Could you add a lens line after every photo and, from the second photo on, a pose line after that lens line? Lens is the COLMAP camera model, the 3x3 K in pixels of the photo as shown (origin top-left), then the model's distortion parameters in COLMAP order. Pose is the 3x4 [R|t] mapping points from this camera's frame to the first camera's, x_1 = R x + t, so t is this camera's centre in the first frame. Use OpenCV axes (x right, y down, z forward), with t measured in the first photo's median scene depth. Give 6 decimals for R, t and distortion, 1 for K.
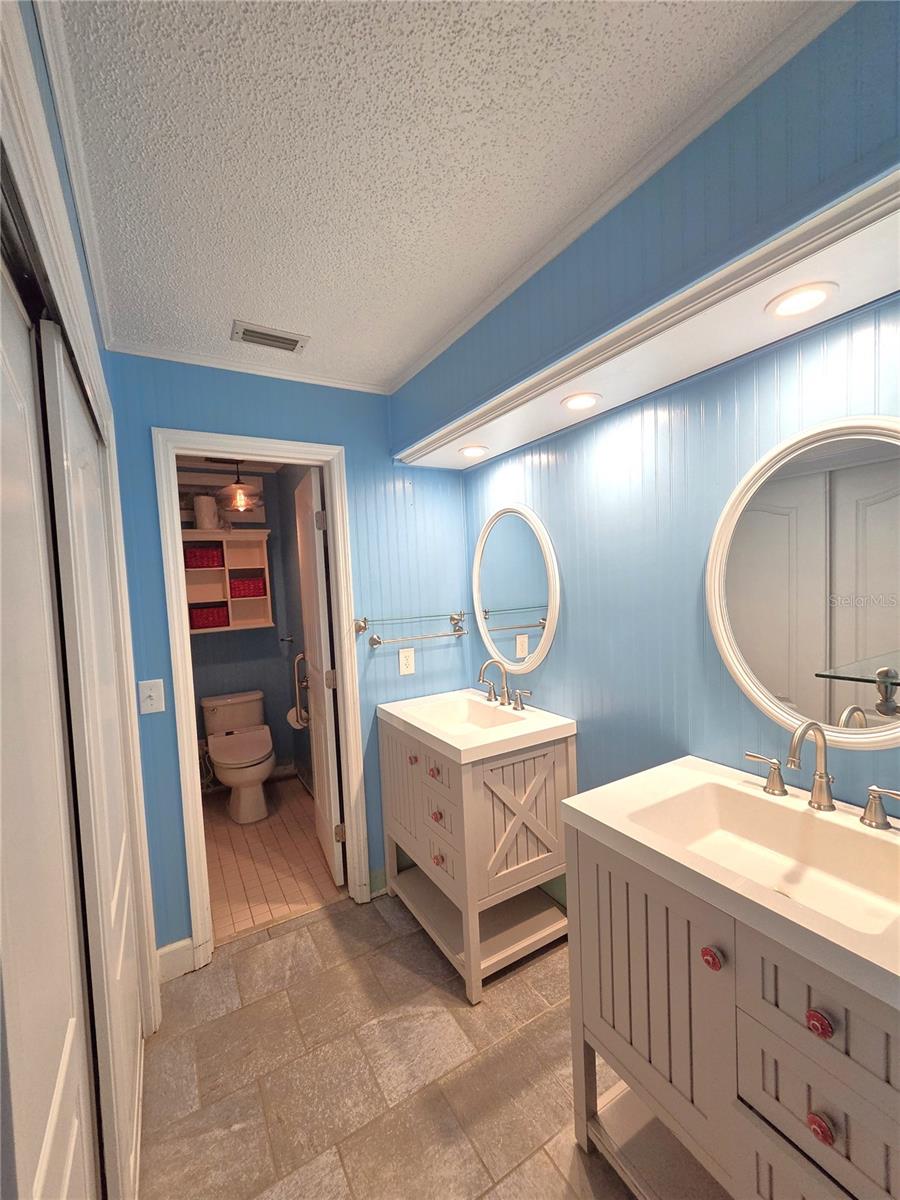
lens RADIAL K [[493.5, 0, 456.9], [0, 493.5, 602.7], [0, 0, 1]] dist [0.000077, 0.000161]
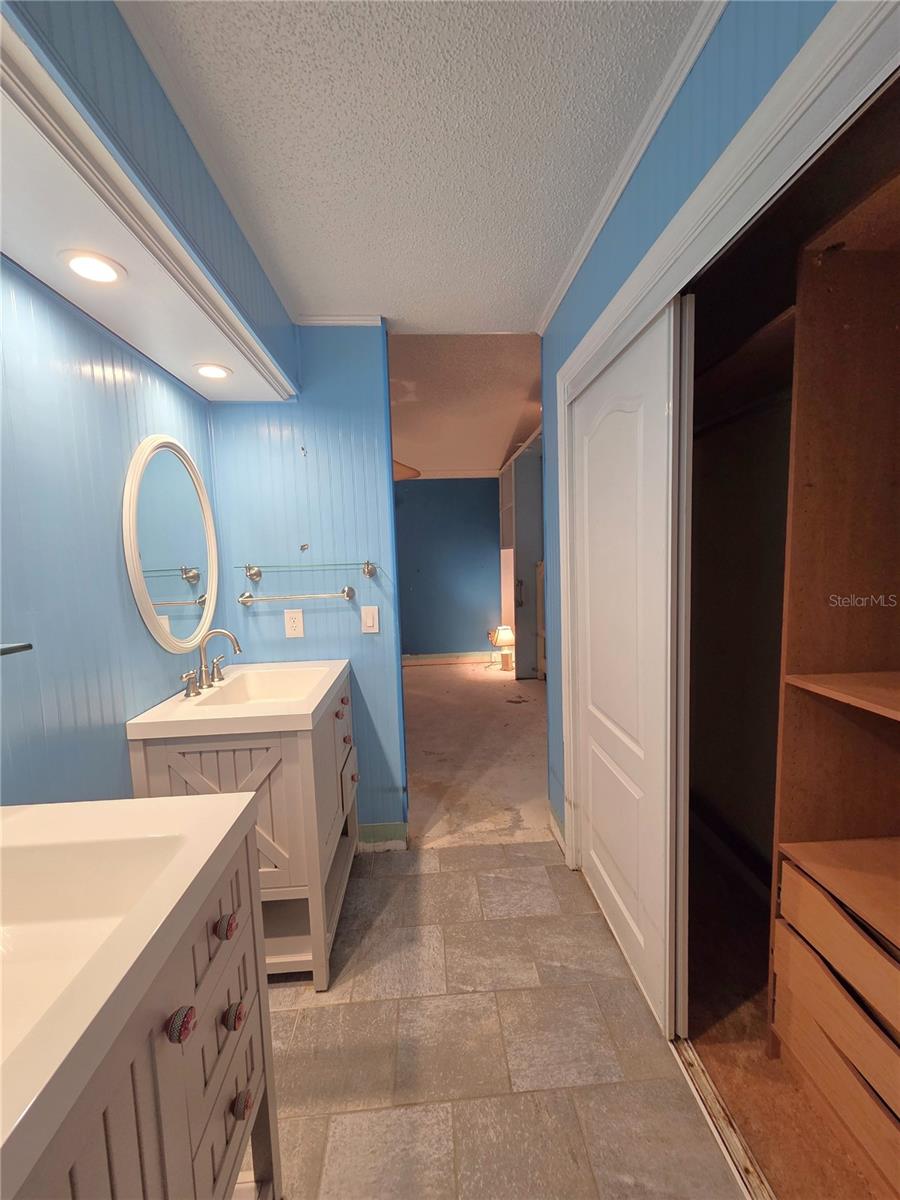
lens RADIAL K [[493.5, 0, 456.9], [0, 493.5, 602.7], [0, 0, 1]] dist [0.000077, 0.000161]
pose [[-0.886540, 0.030827, 0.461624, -0.262753], [0.095793, 0.988387, 0.117964, 0.013664], [-0.452627, 0.148800, -0.879197, 0.740752]]
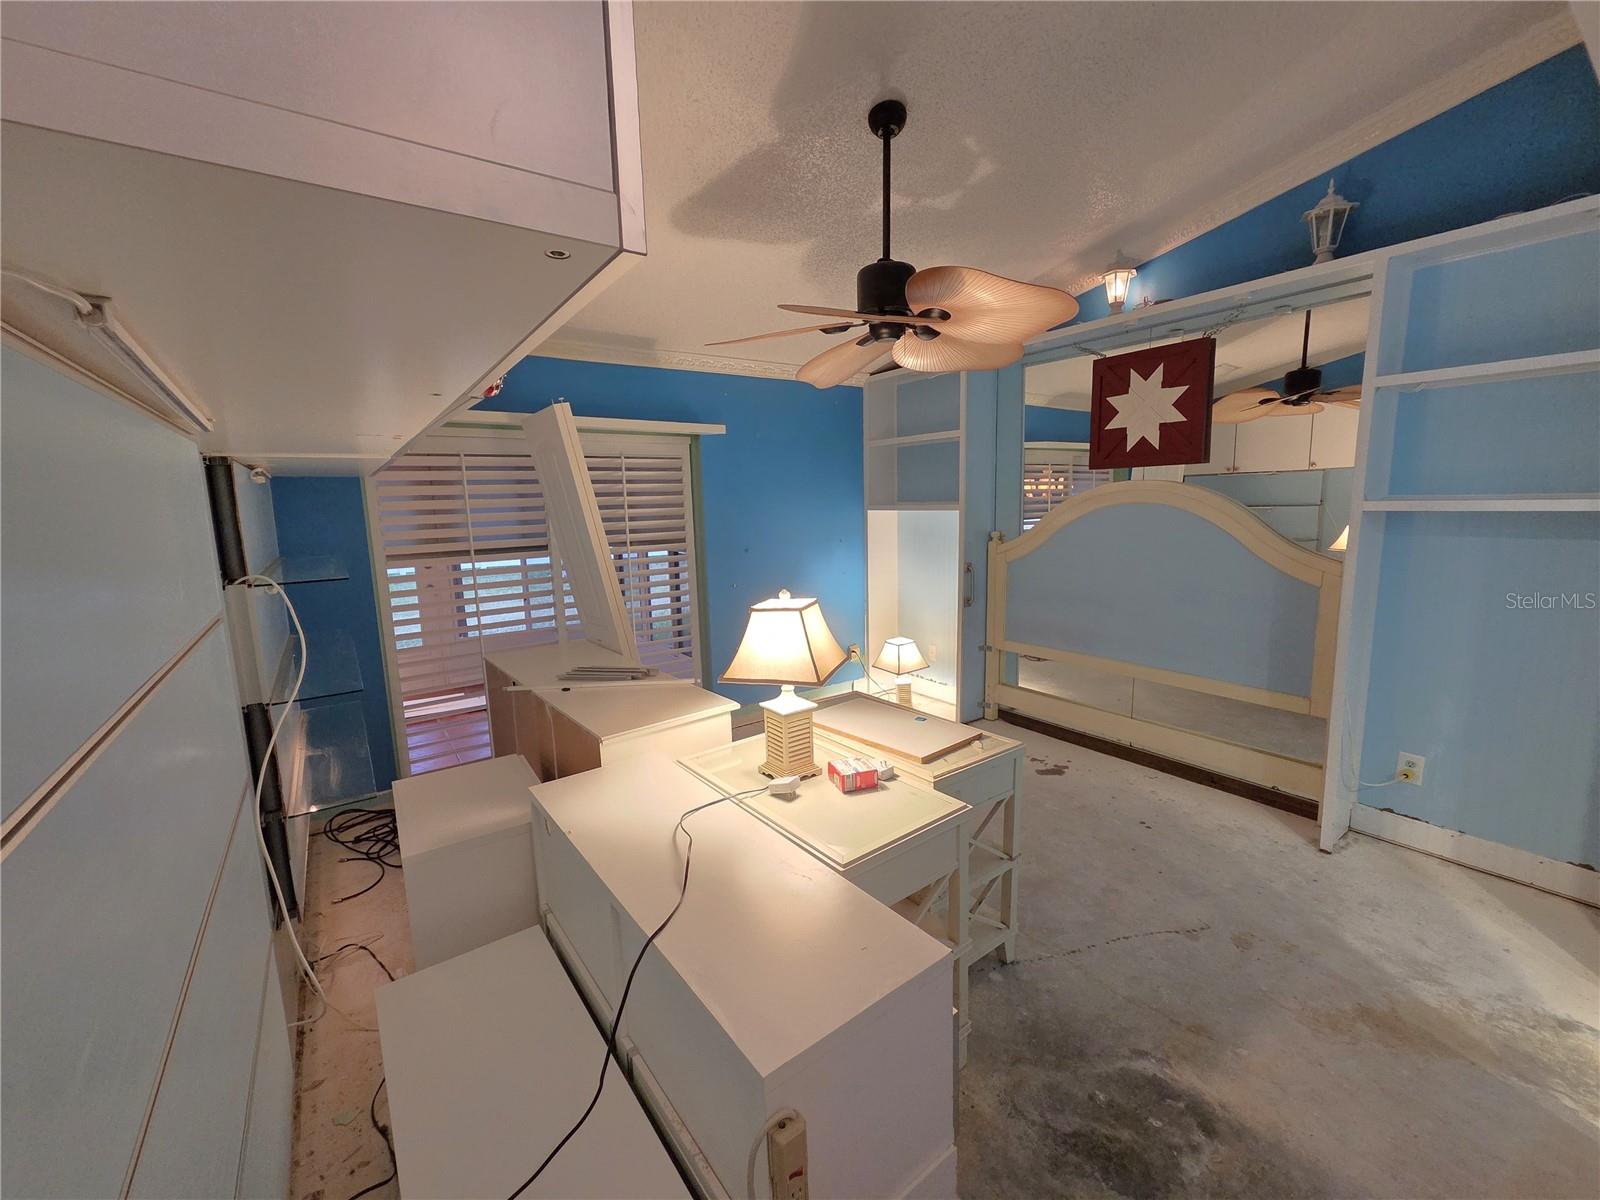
lens RADIAL K [[653.1, 0, 805.6], [0, 653.1, 592.9], [0, 0, 1]] dist [-0.000085, -0.000176]
pose [[-0.993957, 0.082689, -0.072194, 0.773408], [0.066962, 0.977888, 0.198118, -0.072638], [0.086980, 0.192087, -0.977516, 0.442068]]
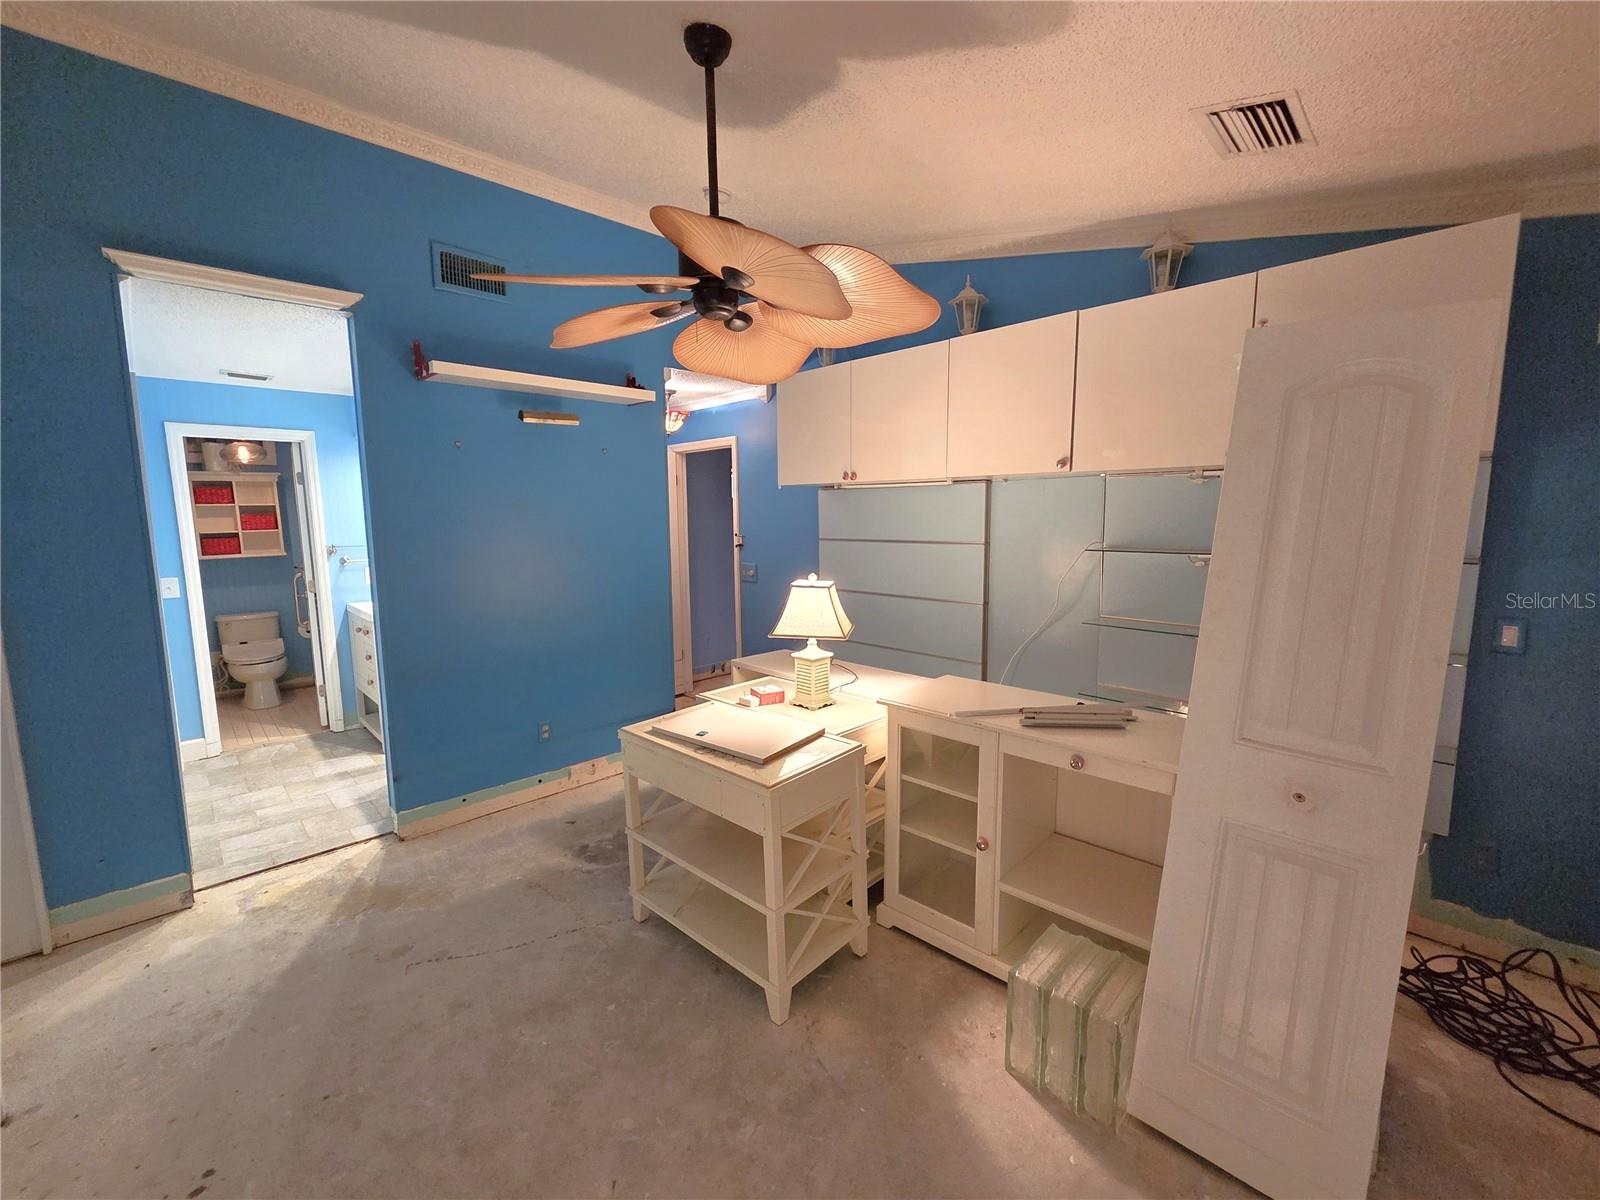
lens RADIAL K [[653.1, 0, 805.6], [0, 653.1, 592.9], [0, 0, 1]] dist [-0.000085, -0.000176]
pose [[0.971410, 0.007548, 0.237287, 0.543213], [-0.022545, 0.997910, 0.060555, 0.016460], [-0.236334, -0.064173, 0.969550, -0.948614]]
